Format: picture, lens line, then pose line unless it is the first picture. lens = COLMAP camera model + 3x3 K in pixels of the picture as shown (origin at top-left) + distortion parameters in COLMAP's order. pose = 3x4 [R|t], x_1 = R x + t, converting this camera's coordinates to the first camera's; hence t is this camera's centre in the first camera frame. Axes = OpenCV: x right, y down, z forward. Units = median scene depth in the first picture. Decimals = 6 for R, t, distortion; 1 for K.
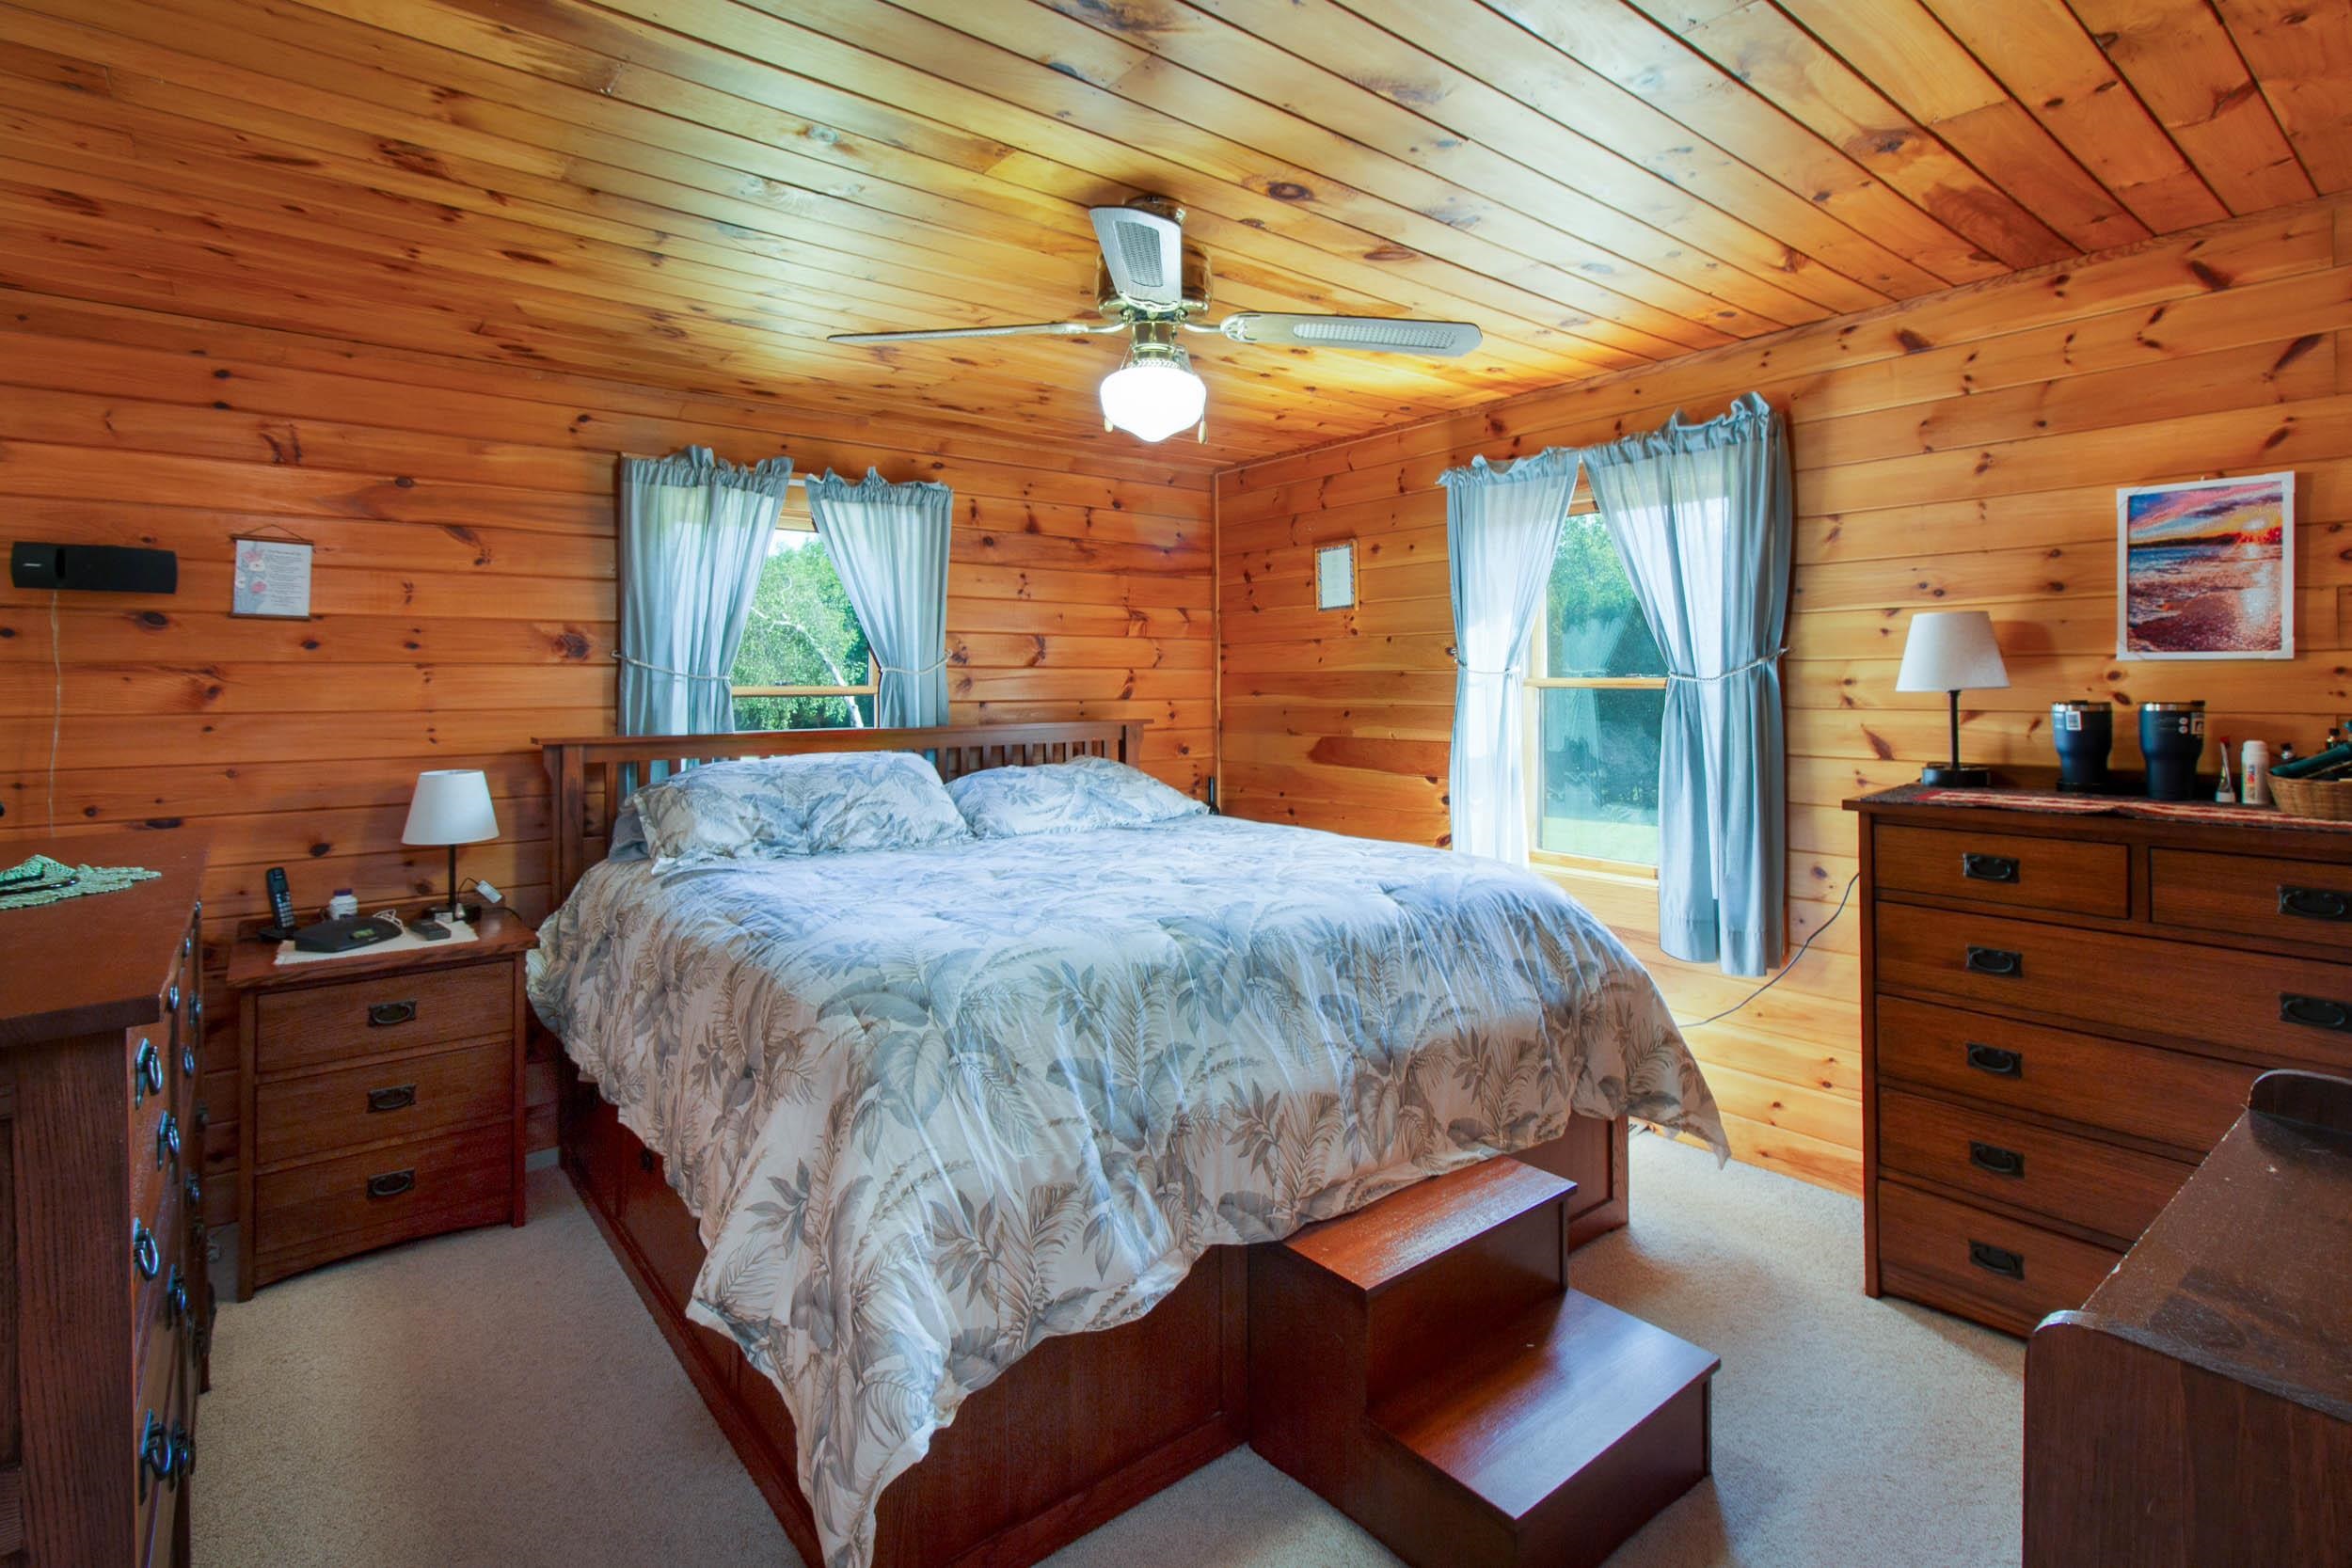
lens RADIAL K [[1108.7, 0, 1177.8], [0, 1108.7, 663.1], [0, 0, 1]] dist [-0.001544, 0.001148]
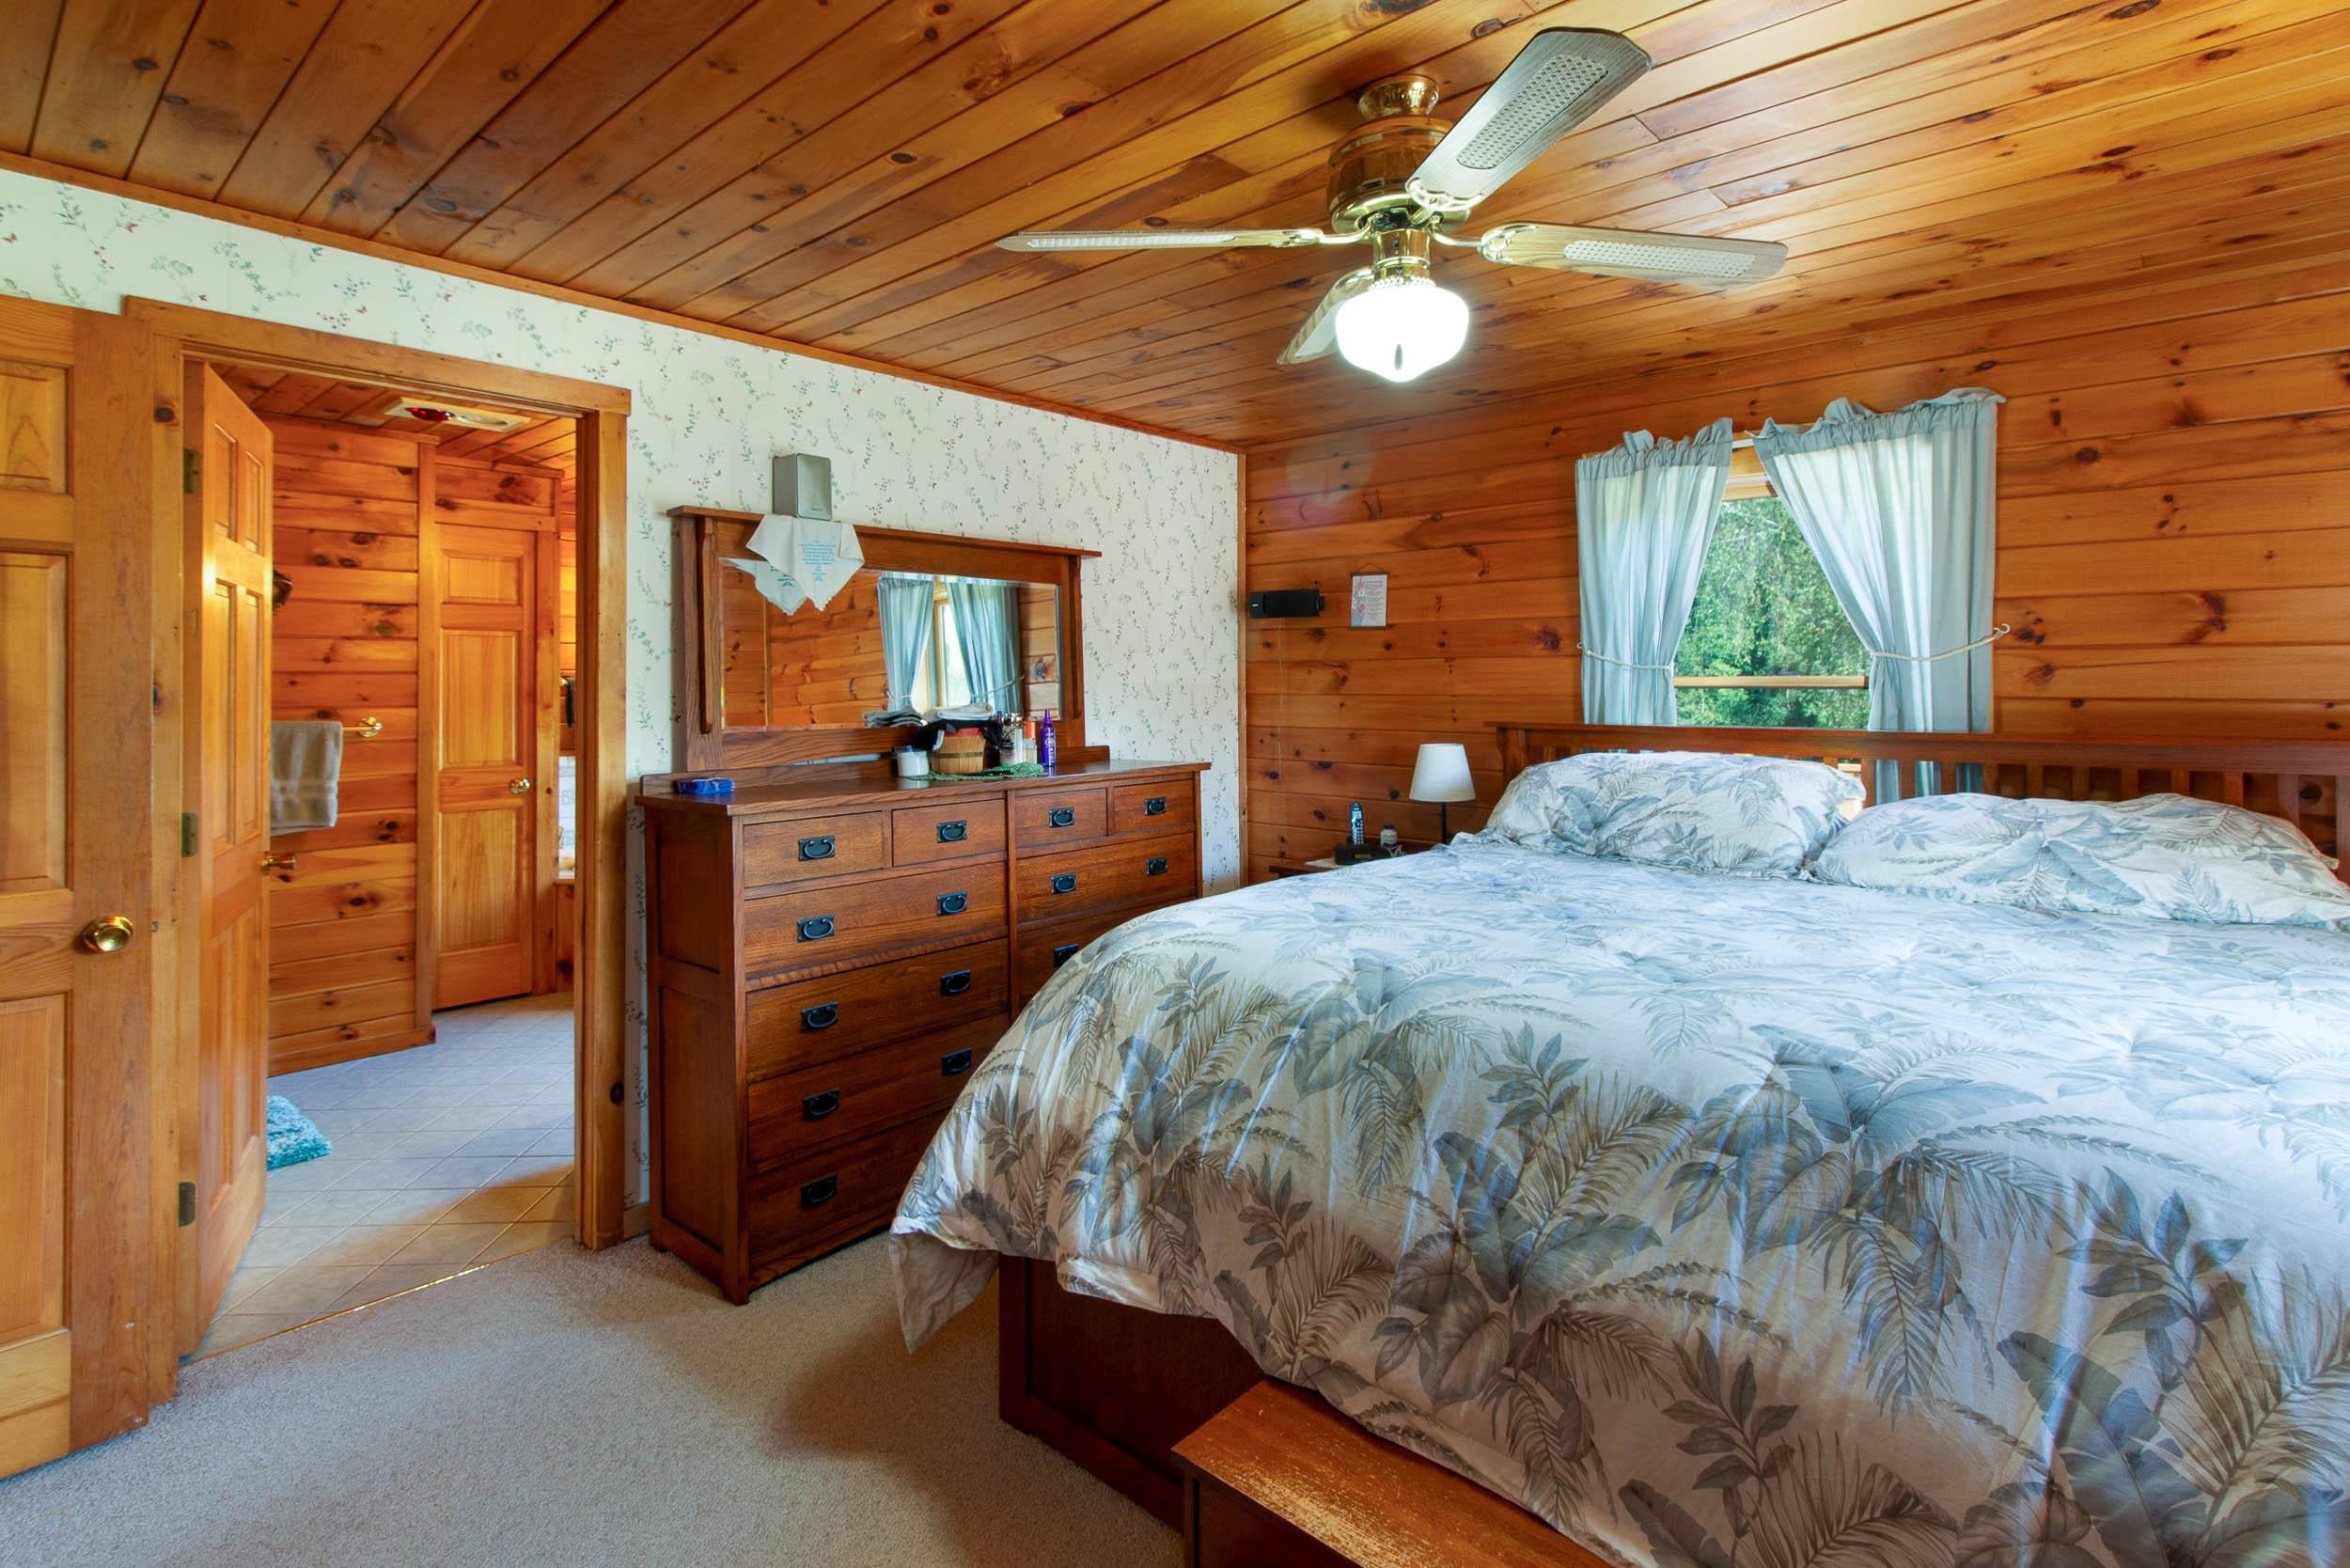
lens RADIAL K [[1107.9, 0, 1174.7], [0, 1107.9, 663.9], [0, 0, 1]] dist [-0.001544, 0.001148]
pose [[0.175803, -0.009472, -0.984380, 0.534936], [0.022373, 0.999734, -0.005624, 0.007239], [0.984171, -0.021035, 0.175968, 0.493474]]
